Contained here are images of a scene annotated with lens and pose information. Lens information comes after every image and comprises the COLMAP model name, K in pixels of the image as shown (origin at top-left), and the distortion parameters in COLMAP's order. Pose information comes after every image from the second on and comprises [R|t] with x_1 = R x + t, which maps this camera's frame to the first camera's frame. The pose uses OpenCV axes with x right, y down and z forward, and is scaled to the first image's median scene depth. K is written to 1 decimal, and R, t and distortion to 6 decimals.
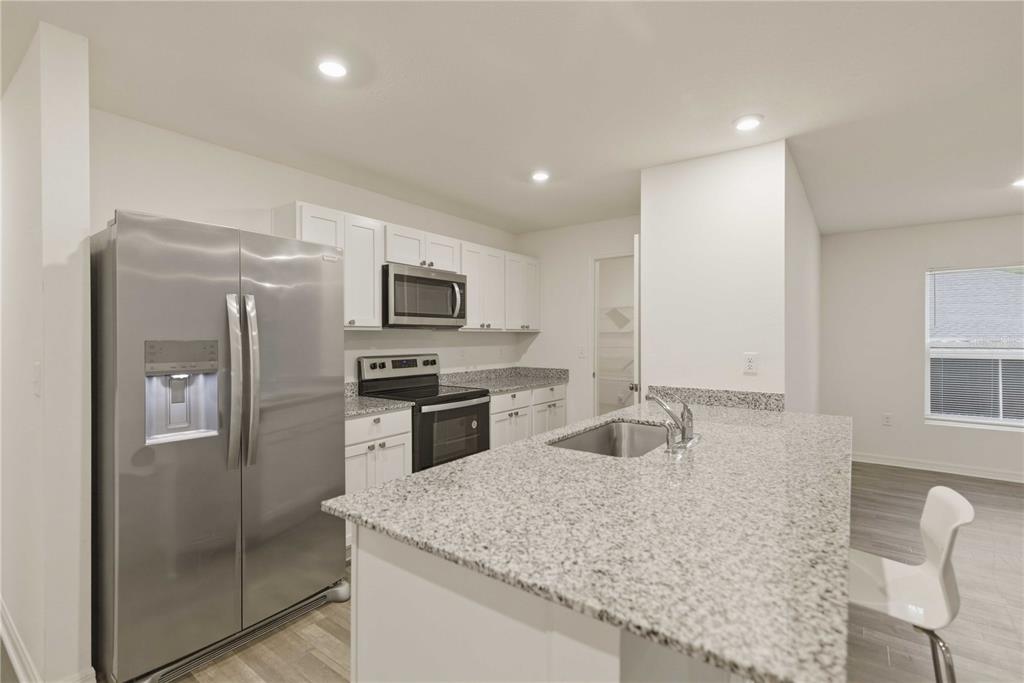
lens RADIAL K [[454.7, 0, 512.0], [0, 454.7, 341.5], [0, 0, 1]] dist [0.002387, -0.000055]
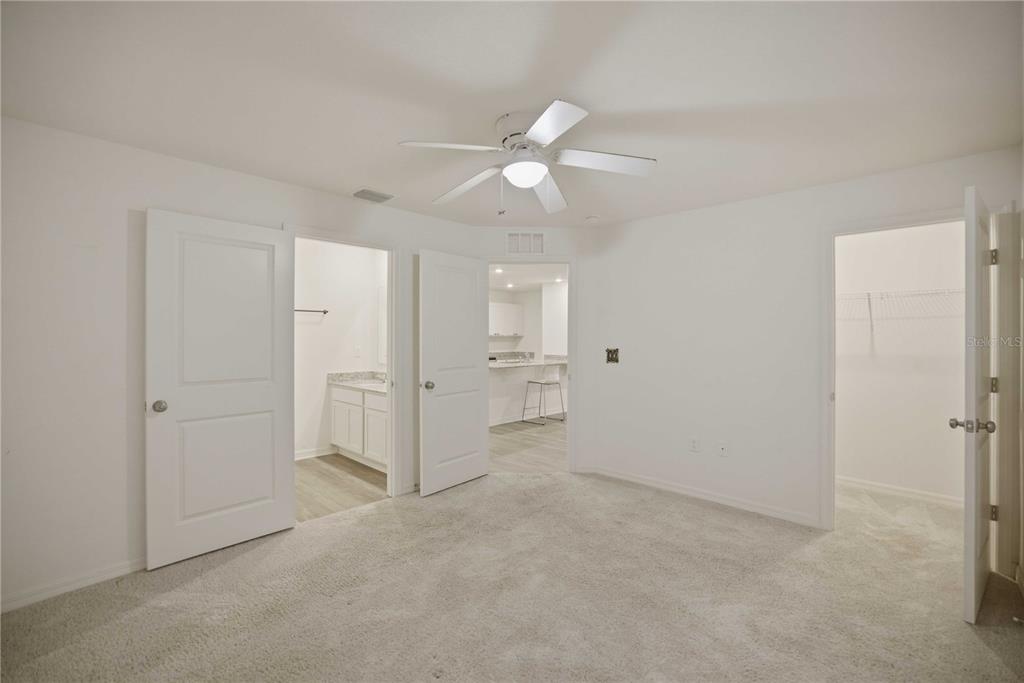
lens RADIAL K [[426.2, 0, 513.9], [0, 426.2, 337.8], [0, 0, 1]] dist [0.018448, -0.000849]
pose [[0.991570, 0.005237, -0.129466, 0.439262], [-0.006564, 0.999930, -0.009827, 0.011993], [0.129405, 0.010594, 0.991535, -1.731307]]
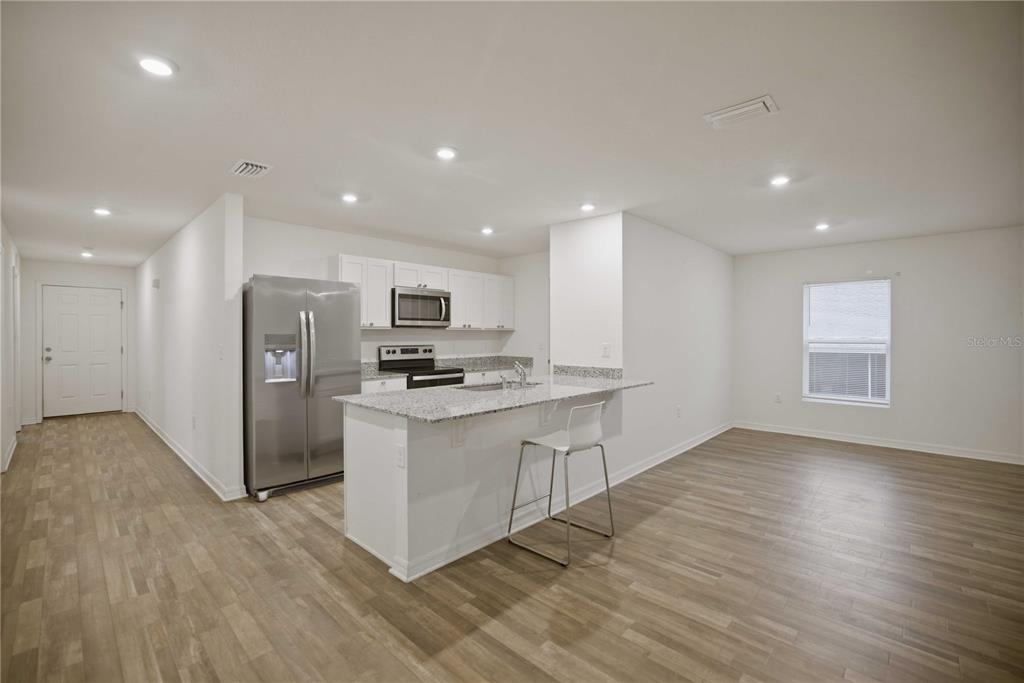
lens RADIAL K [[438.8, 0, 512.0], [0, 438.8, 341.5], [0, 0, 1]] dist [-0.058528, -0.000136]
pose [[0.992812, 0.003738, -0.119622, 0.315908], [-0.003264, 0.999986, 0.004154, 0.010930], [0.119636, -0.003734, 0.992811, -0.466218]]
